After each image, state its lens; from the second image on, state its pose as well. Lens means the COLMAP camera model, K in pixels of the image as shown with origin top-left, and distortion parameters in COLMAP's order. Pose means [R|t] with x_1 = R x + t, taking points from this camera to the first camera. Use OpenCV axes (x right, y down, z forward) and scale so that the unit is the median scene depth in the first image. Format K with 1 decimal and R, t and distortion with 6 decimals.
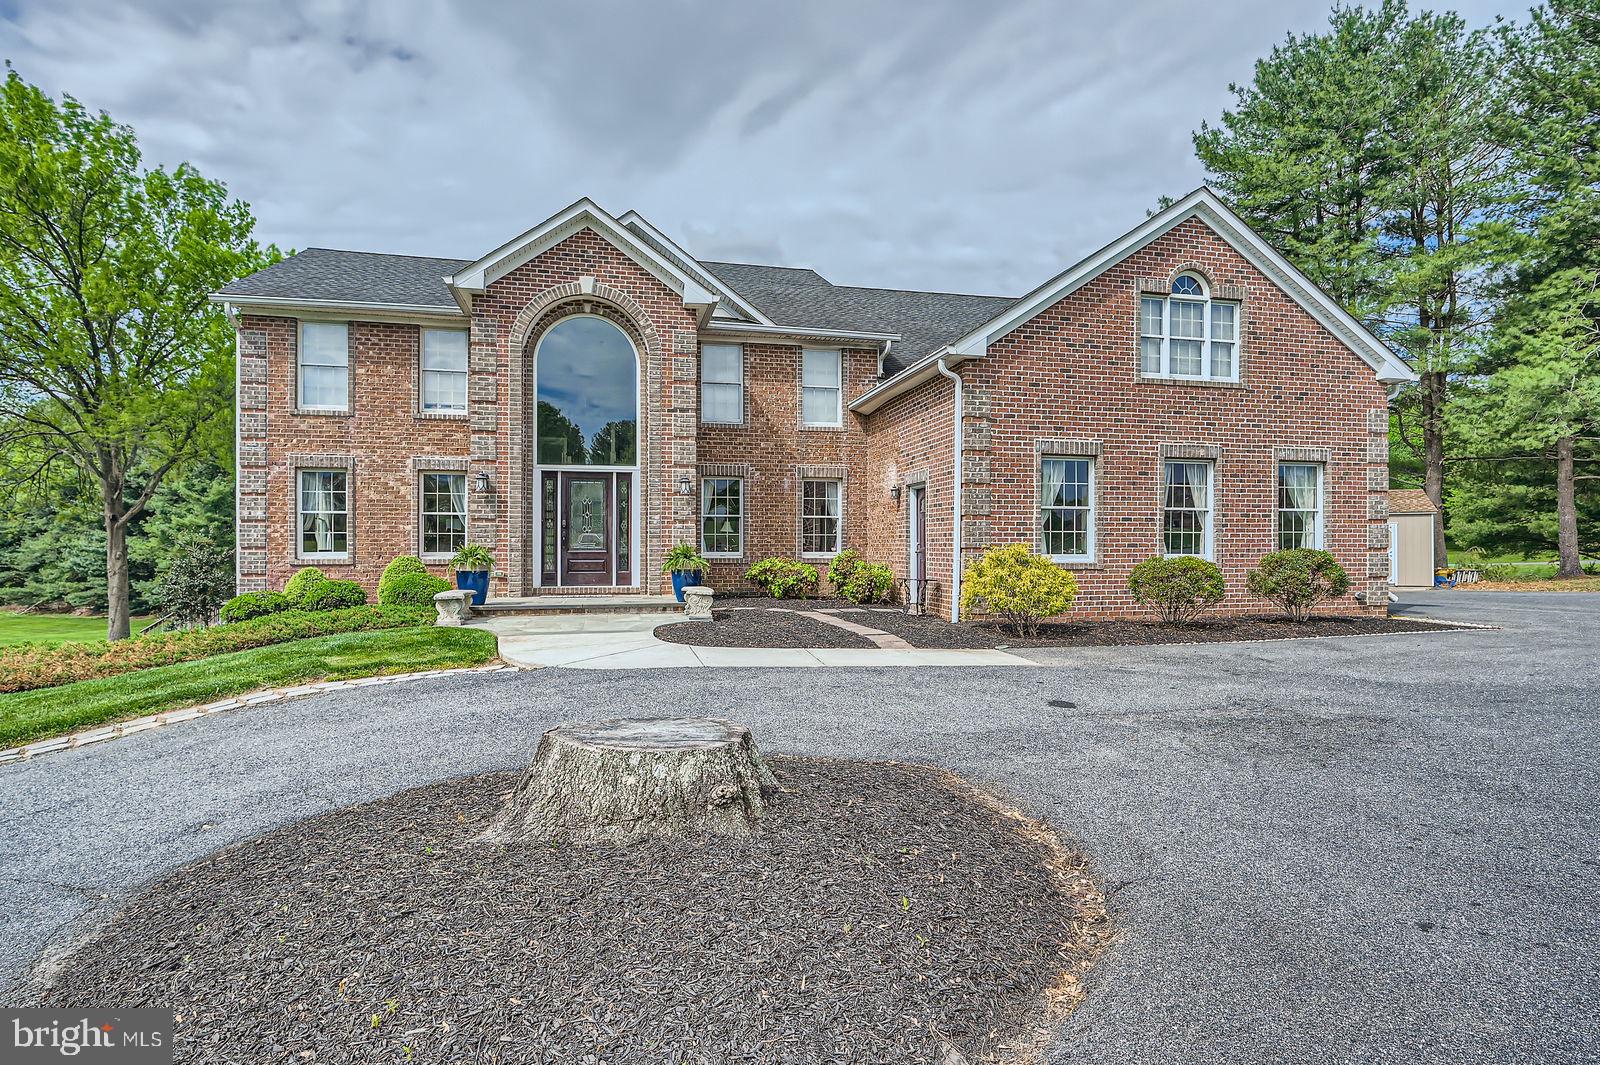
lens RADIAL K [[884.2, 0, 773.4], [0, 884.2, 548.9], [0, 0, 1]] dist [-0.001030, 0.000941]
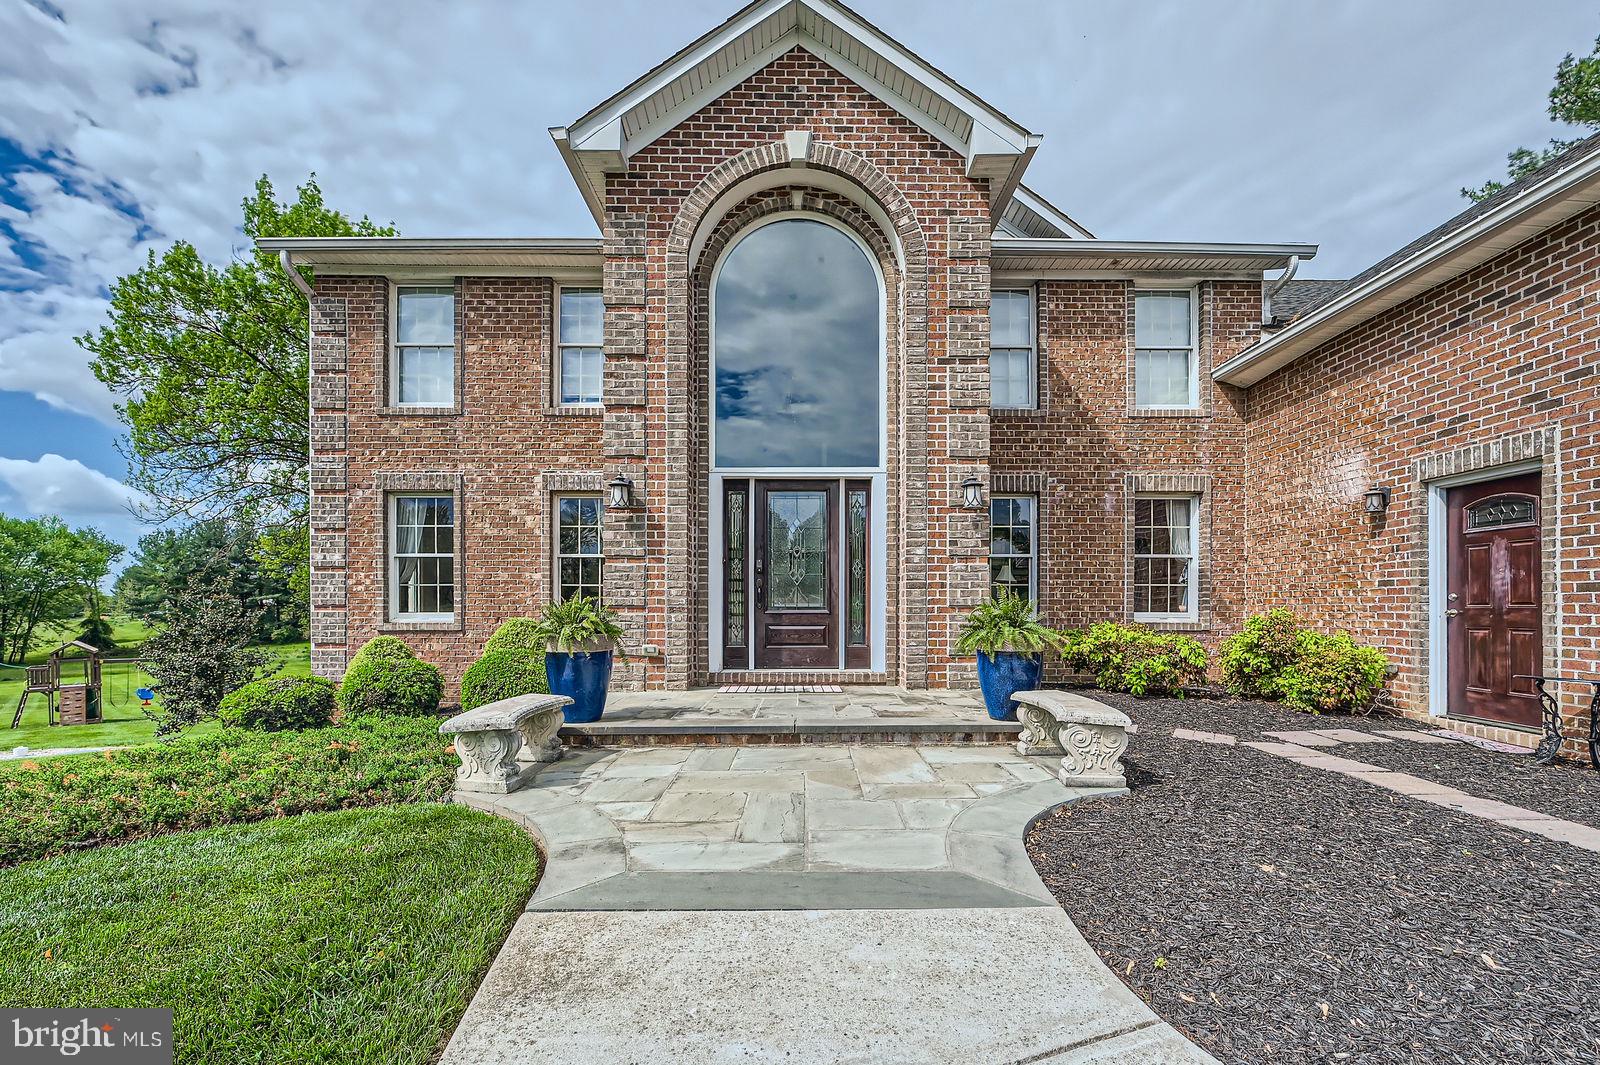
lens RADIAL K [[651.5, 0, 805.6], [0, 651.5, 608.3], [0, 0, 1]] dist [-0.000589, -0.001509]
pose [[0.985337, -0.000535, -0.170616, -0.130701], [0.000458, 1.000000, -0.000490, 0.000607], [0.170617, 0.000405, 0.985337, 0.571261]]
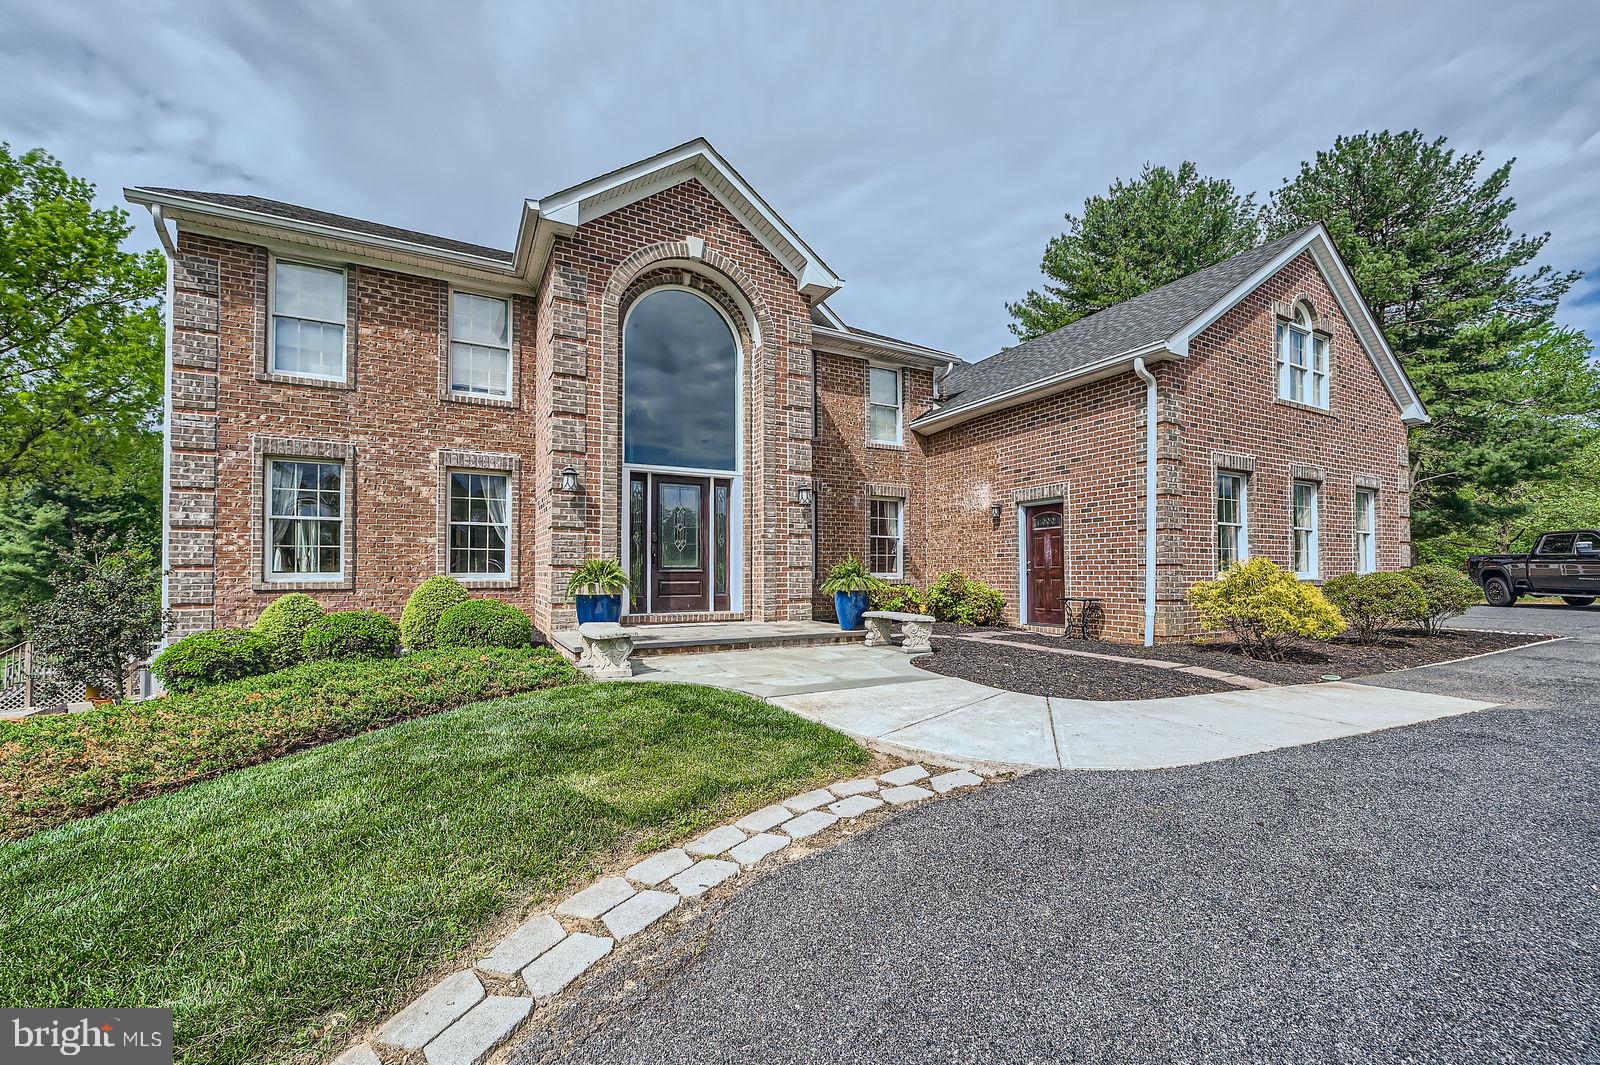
lens RADIAL K [[651.5, 0, 767.5], [0, 651.5, 565.8], [0, 0, 1]] dist [-0.000589, -0.001509]
pose [[0.958155, 0.002009, 0.286241, -0.311249], [0.003726, 0.999803, -0.019492, 0.010278], [-0.286224, 0.019743, 0.957959, 0.393600]]
